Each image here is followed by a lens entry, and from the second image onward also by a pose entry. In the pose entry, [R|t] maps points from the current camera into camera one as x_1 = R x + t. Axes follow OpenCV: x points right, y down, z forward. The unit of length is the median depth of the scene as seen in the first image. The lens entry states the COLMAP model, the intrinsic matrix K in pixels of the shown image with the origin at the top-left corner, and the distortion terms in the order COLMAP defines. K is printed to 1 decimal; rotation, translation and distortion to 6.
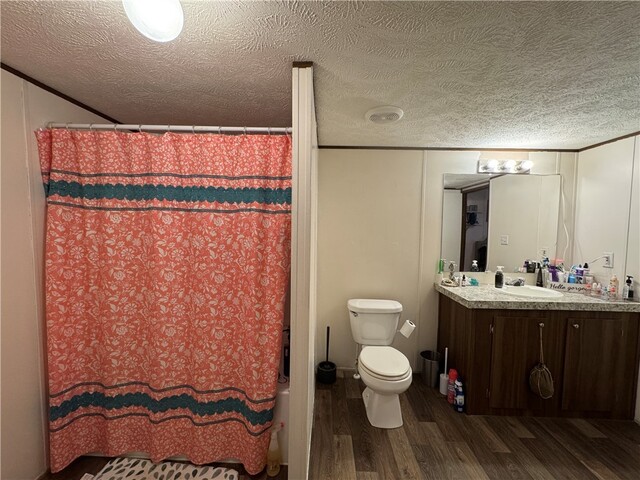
lens RADIAL K [[256.1, 0, 320.0], [0, 256.1, 240.0], [0, 0, 1]] dist [-0.007349, 0.000028]
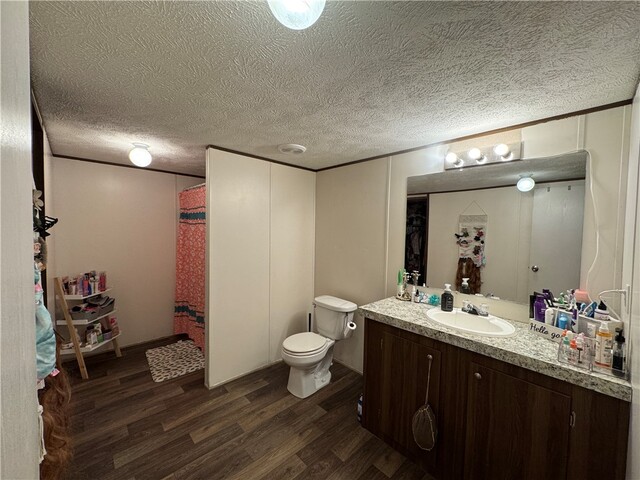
lens RADIAL K [[256.1, 0, 320.0], [0, 256.1, 240.0], [0, 0, 1]] dist [-0.007349, 0.000028]
pose [[0.704573, 0.027163, -0.709111, 1.129280], [-0.051589, 0.998584, -0.013008, -0.005797], [0.707753, 0.045747, 0.704977, 0.162131]]
